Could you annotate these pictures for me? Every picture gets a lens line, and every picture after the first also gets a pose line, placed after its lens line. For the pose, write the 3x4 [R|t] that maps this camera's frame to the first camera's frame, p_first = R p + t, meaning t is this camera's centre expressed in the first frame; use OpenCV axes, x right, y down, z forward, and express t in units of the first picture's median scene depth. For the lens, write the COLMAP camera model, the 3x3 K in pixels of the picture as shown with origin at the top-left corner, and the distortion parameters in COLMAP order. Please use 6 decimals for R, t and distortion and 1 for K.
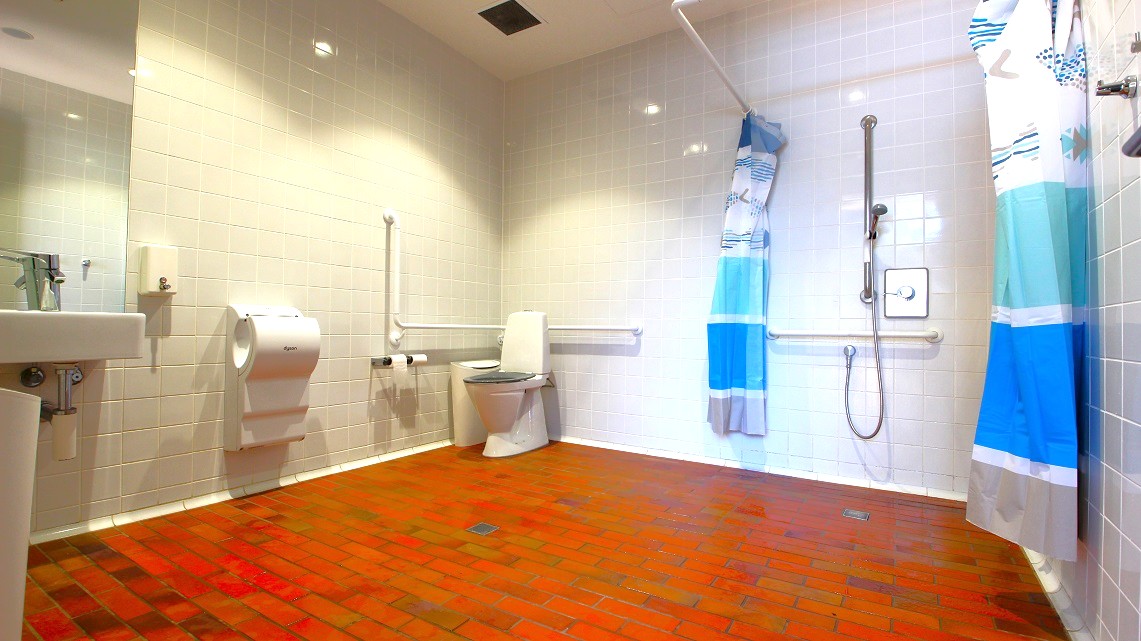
lens RADIAL K [[519.4, 0, 567.5], [0, 519.4, 318.1], [0, 0, 1]] dist [0.000892, -0.000518]
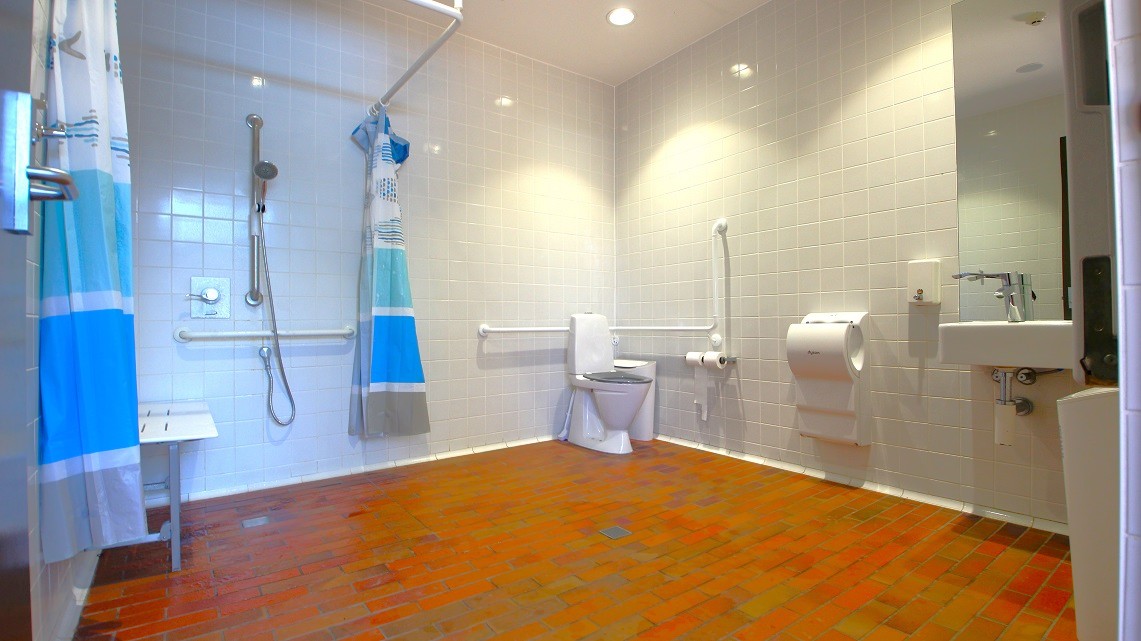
lens RADIAL K [[519.4, 0, 567.5], [0, 519.4, 318.1], [0, 0, 1]] dist [0.000892, -0.000518]
pose [[0.350364, 0.002726, 0.936610, -0.173554], [-0.003514, 0.999993, -0.001596, -0.000224], [-0.936607, -0.002732, 0.350371, 0.118309]]
